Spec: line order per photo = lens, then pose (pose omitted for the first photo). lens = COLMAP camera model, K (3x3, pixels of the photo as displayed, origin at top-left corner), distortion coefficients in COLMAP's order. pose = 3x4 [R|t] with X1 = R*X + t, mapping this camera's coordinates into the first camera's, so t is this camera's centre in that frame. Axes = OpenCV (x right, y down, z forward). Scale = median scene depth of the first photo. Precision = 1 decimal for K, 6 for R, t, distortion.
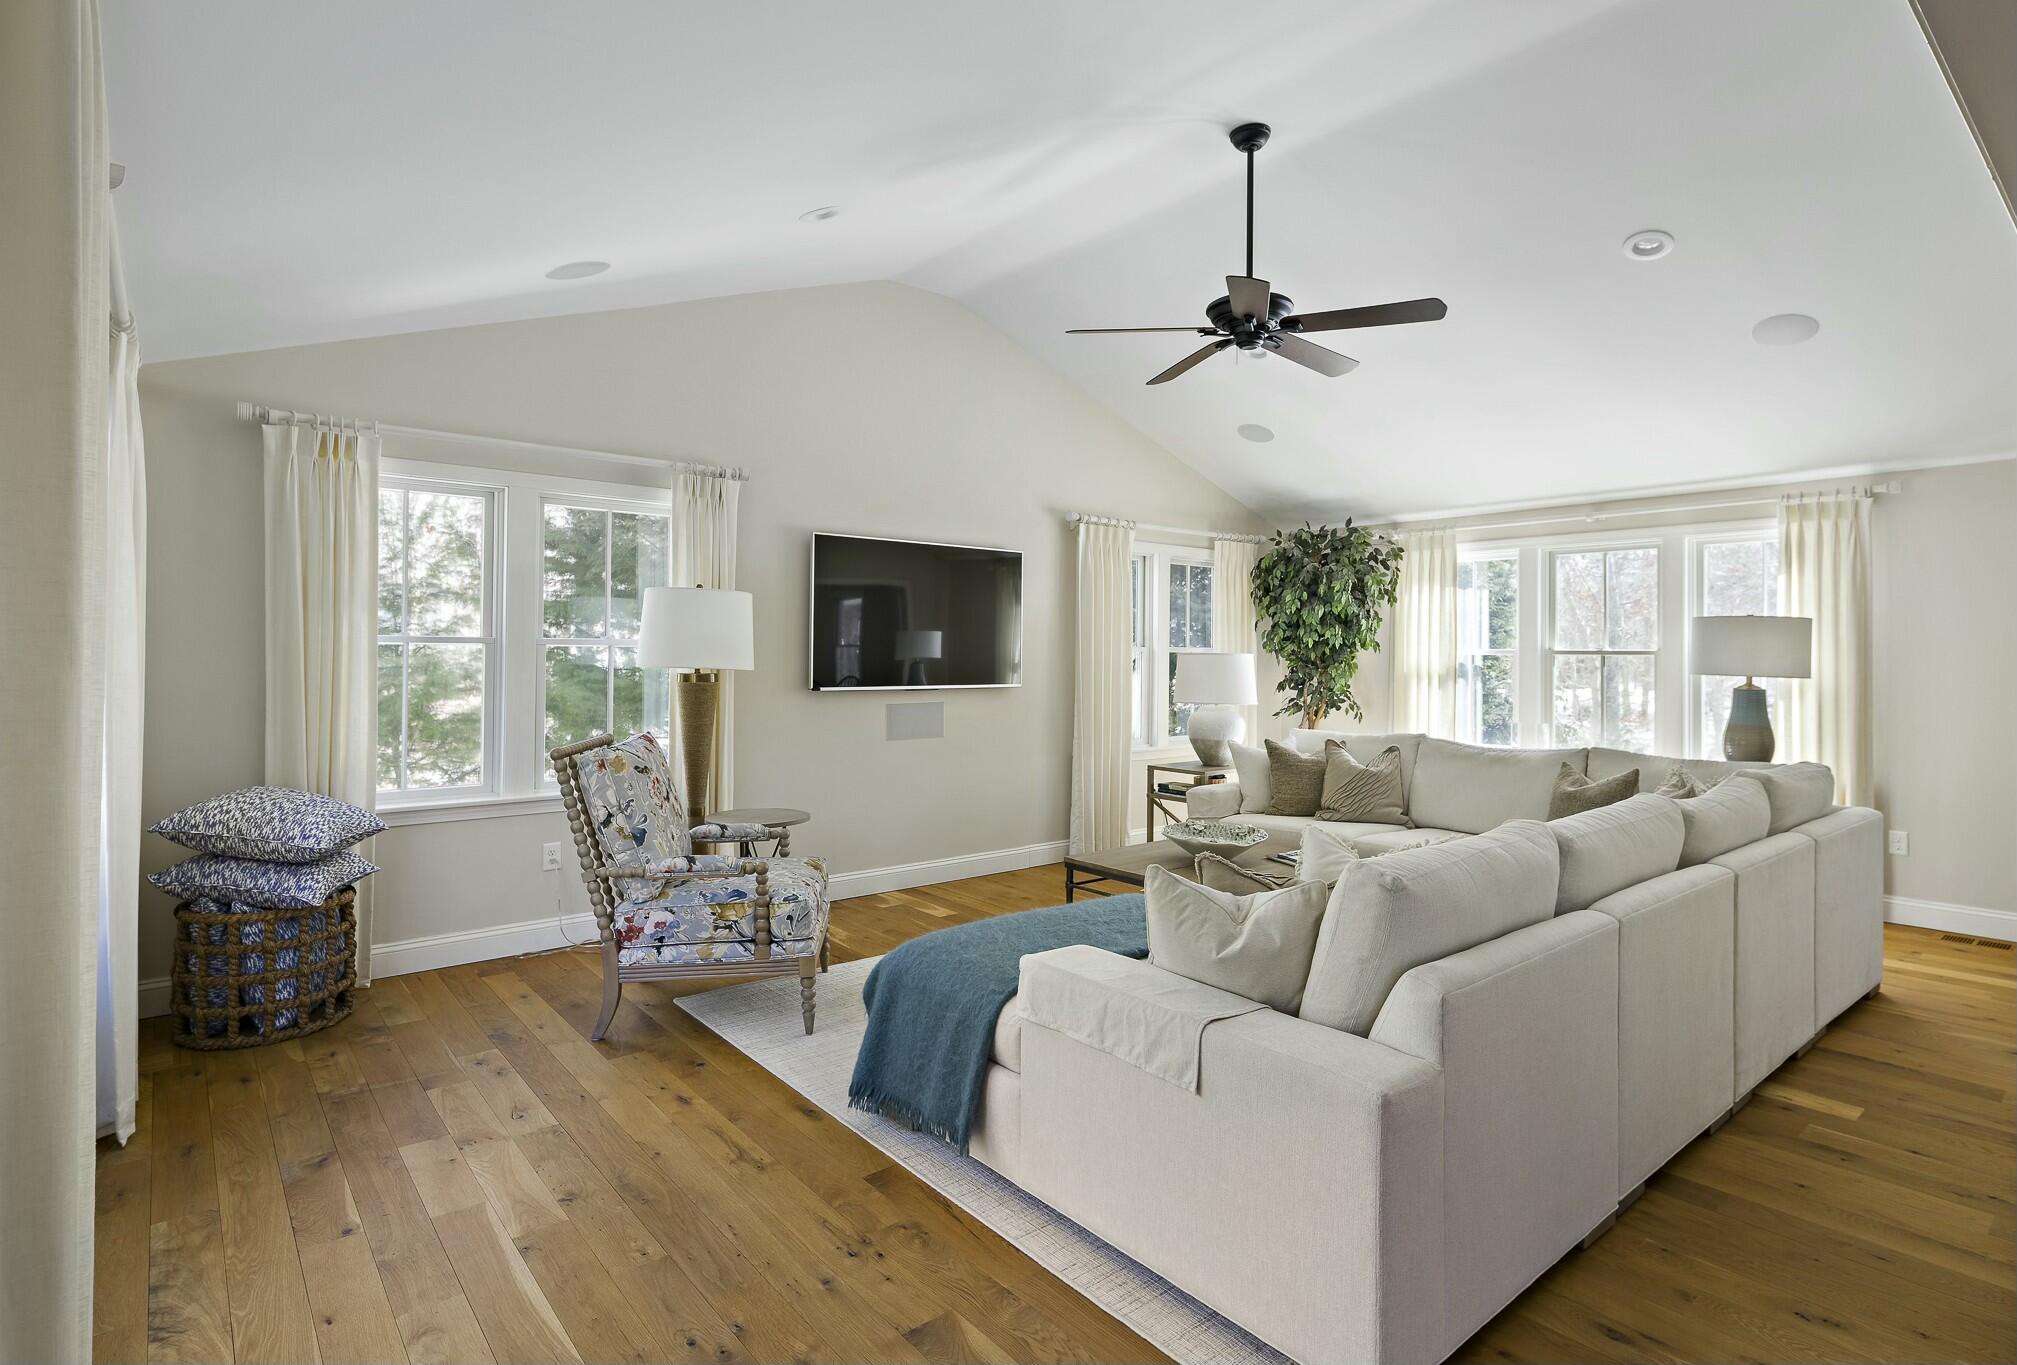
lens RADIAL K [[992.7, 0, 1008.9], [0, 992.7, 636.5], [0, 0, 1]] dist [-0.001849, -0.000796]
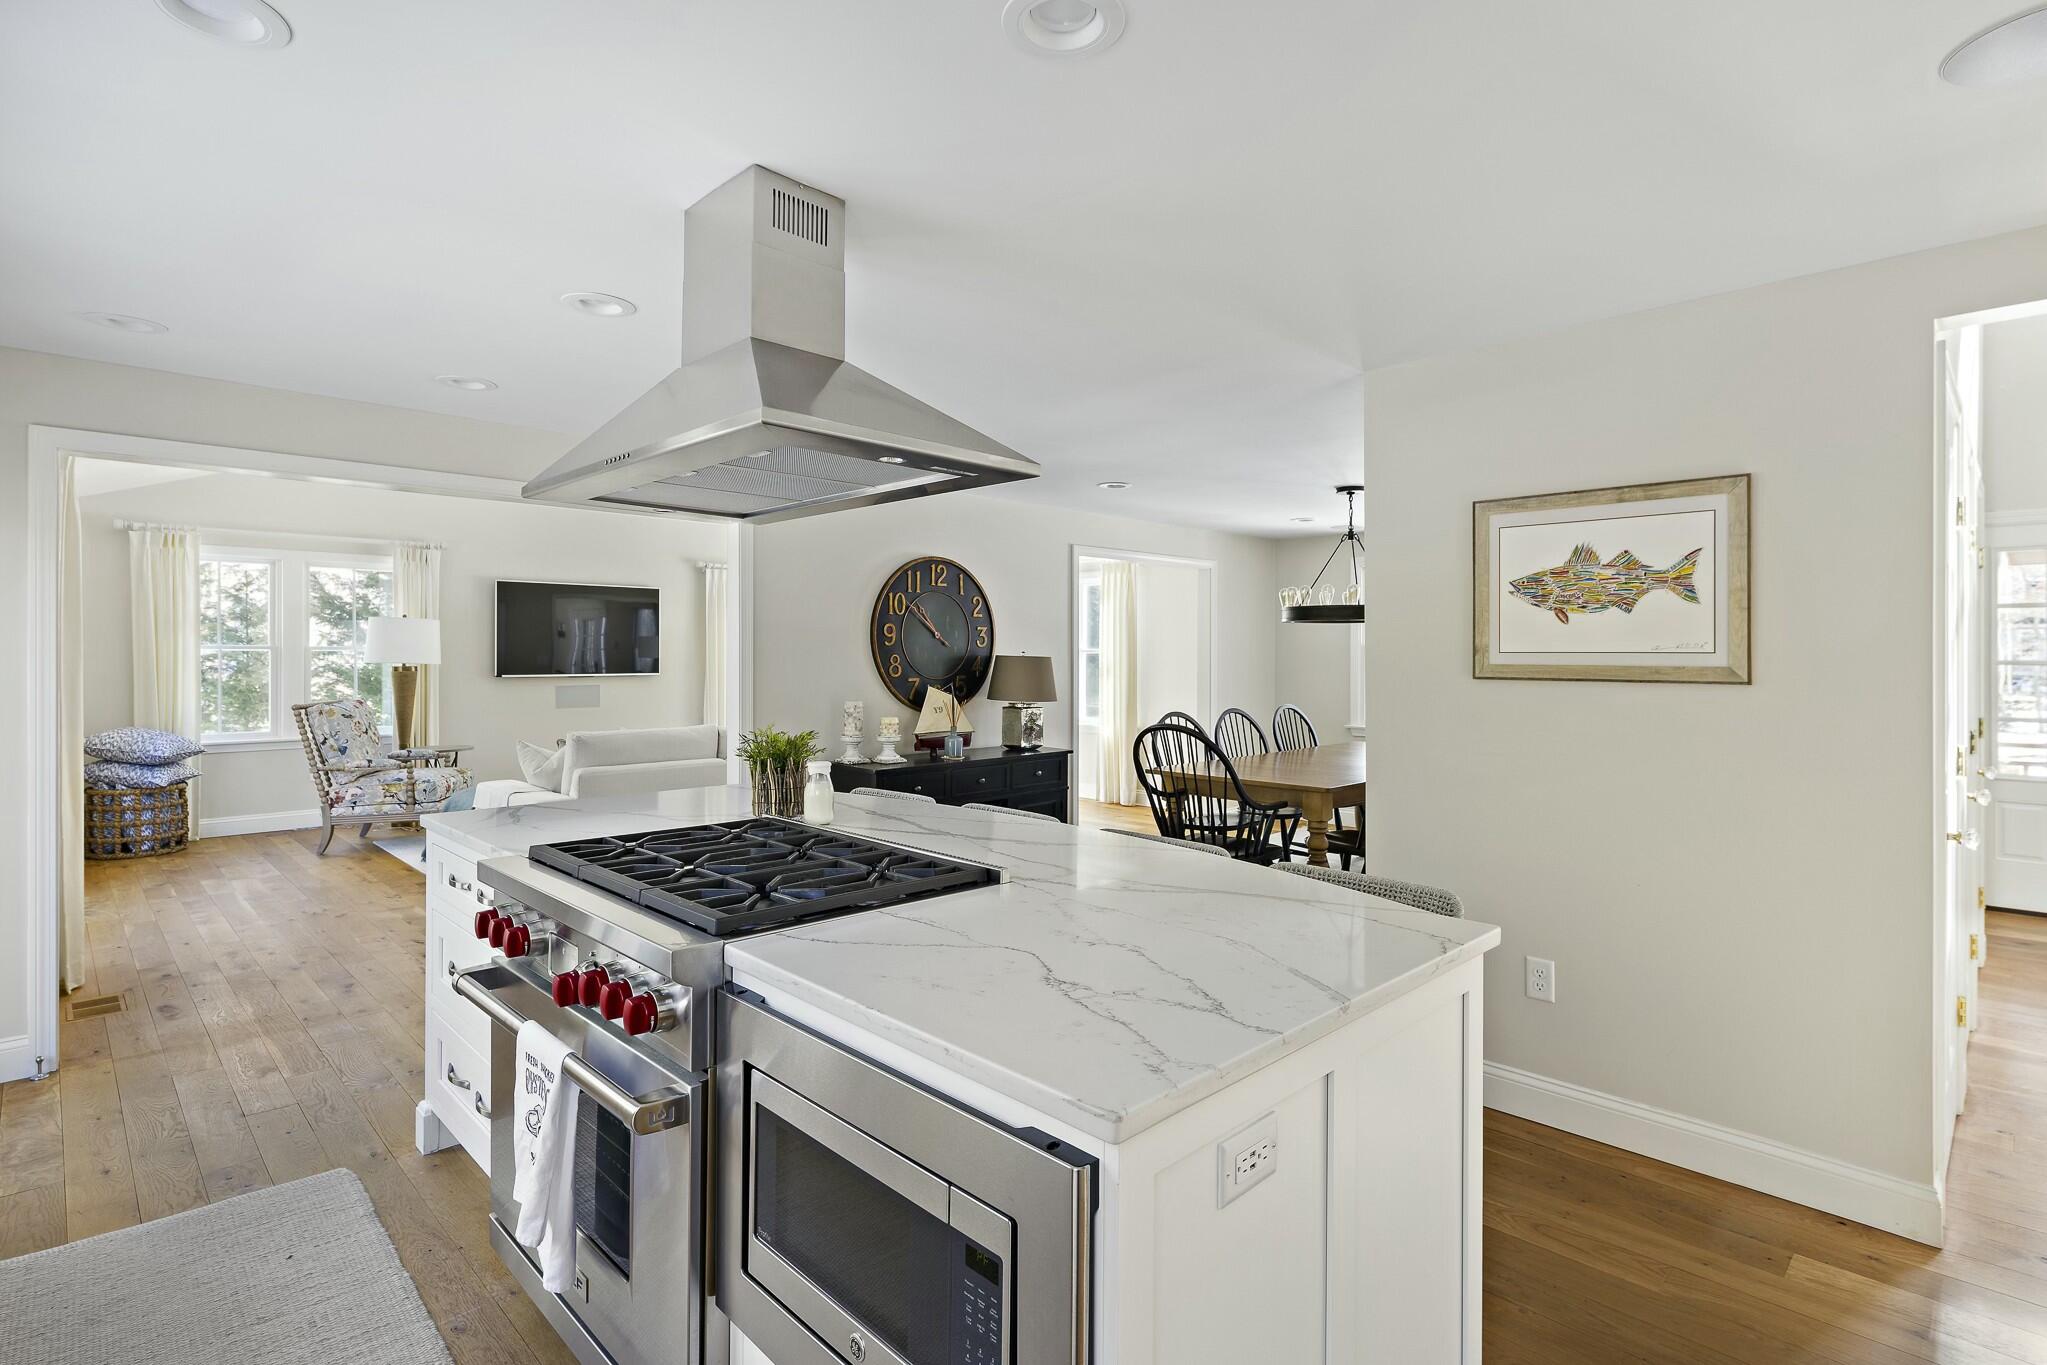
lens RADIAL K [[997.6, 0, 1025.2], [0, 997.6, 656.3], [0, 0, 1]] dist [0.002910, 0.000796]
pose [[0.997266, -0.004171, 0.073778, 0.769070], [0.002797, 0.999821, 0.018727, -0.012028], [-0.073842, -0.018469, 0.997099, -0.980230]]
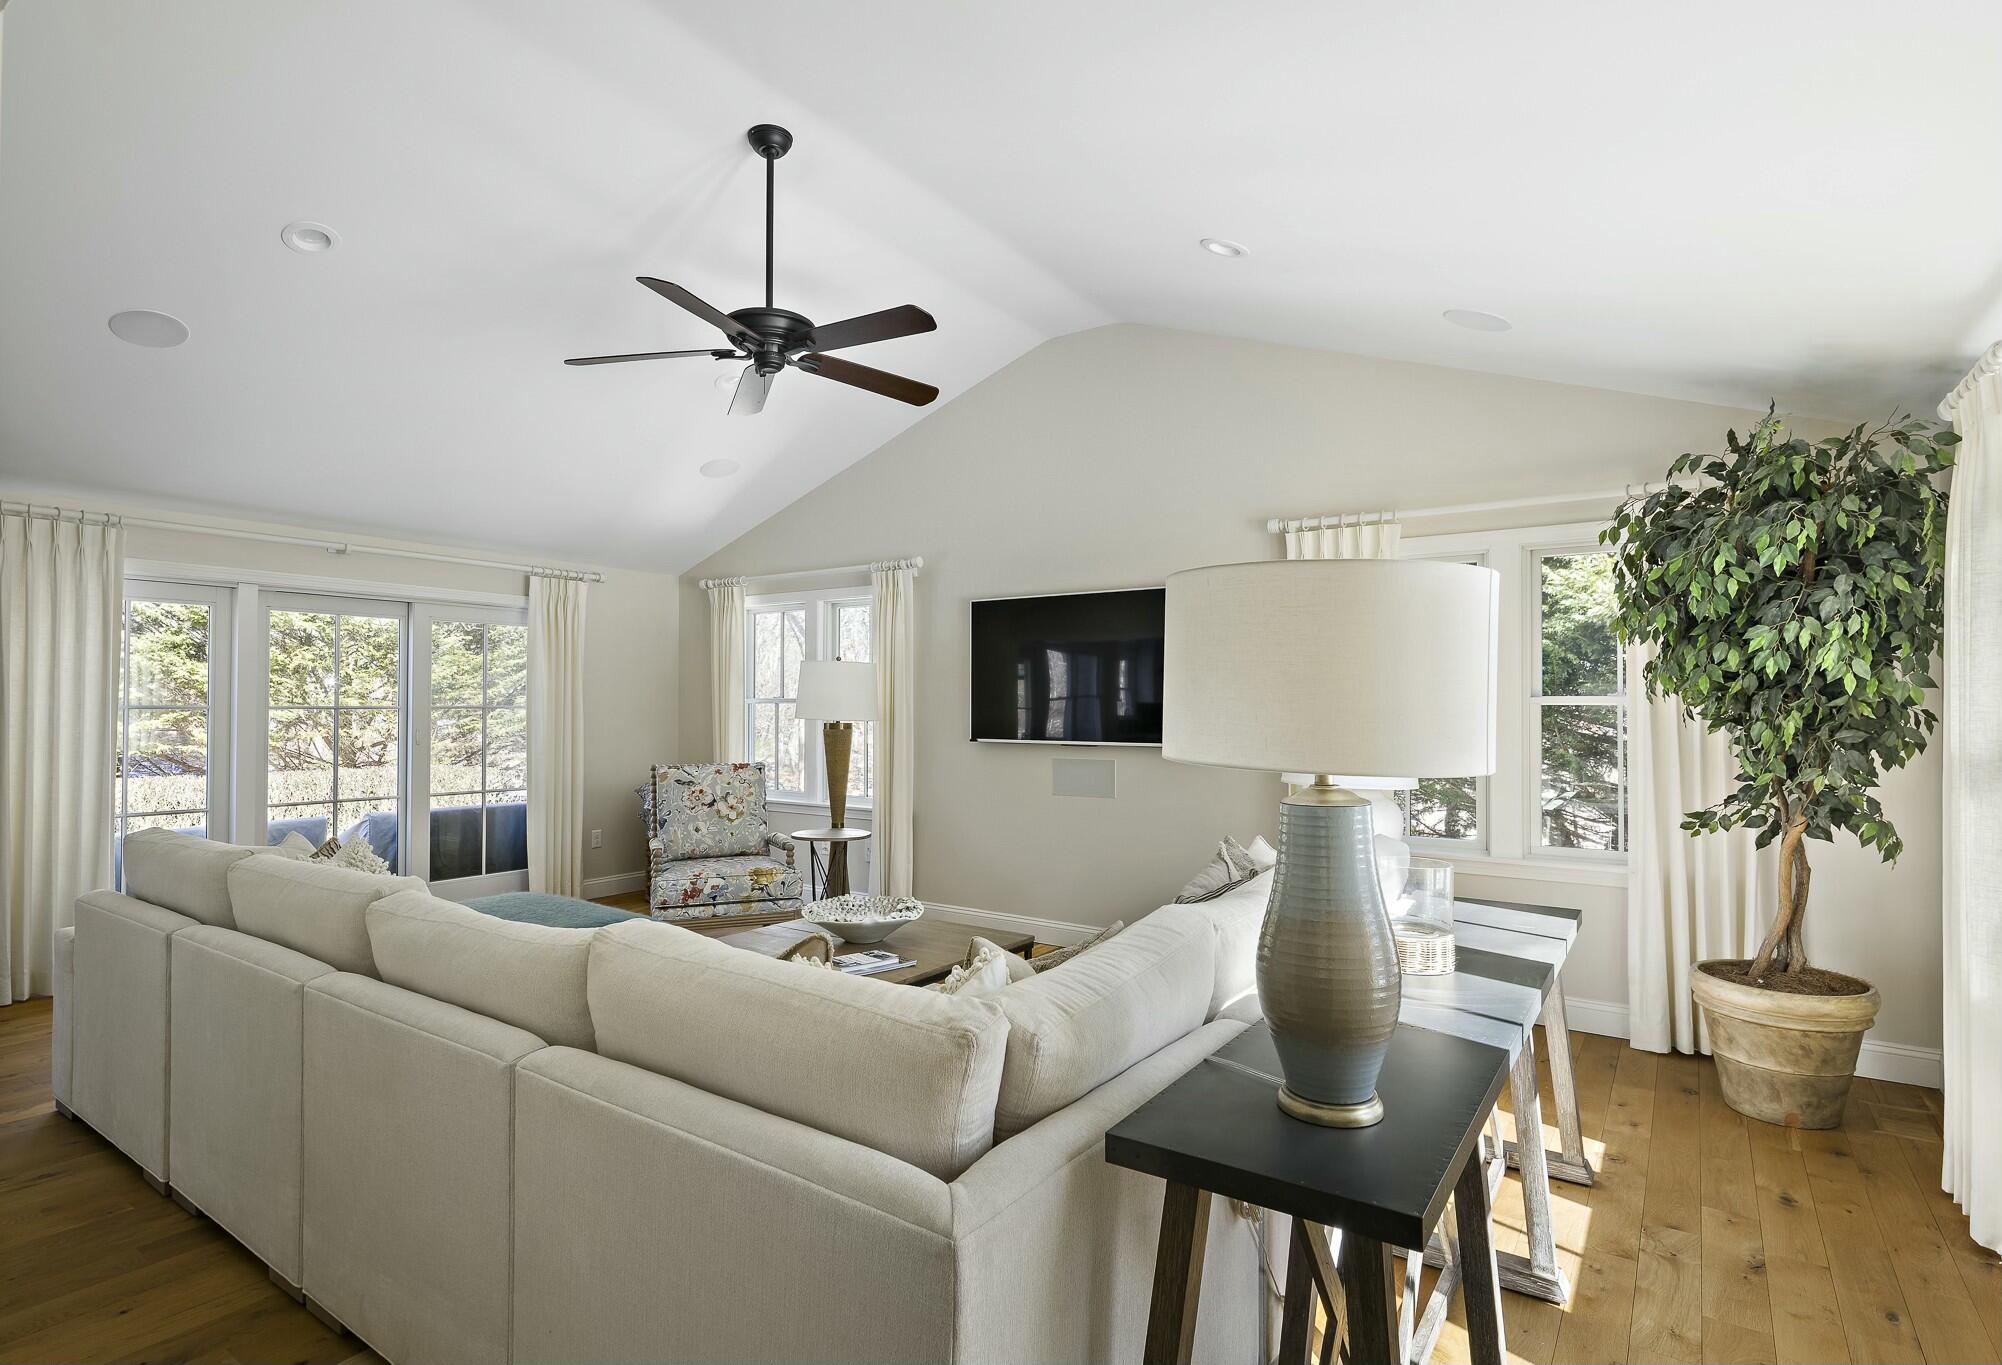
lens RADIAL K [[1013.8, 0, 1000.4], [0, 1013.8, 691.0], [0, 0, 1]] dist [-0.001689, 0.010753]
pose [[0.270014, -0.019582, -0.962657, 1.280154], [0.016738, 0.999738, -0.015641, 0.021435], [0.962711, -0.011889, 0.270270, 1.018770]]
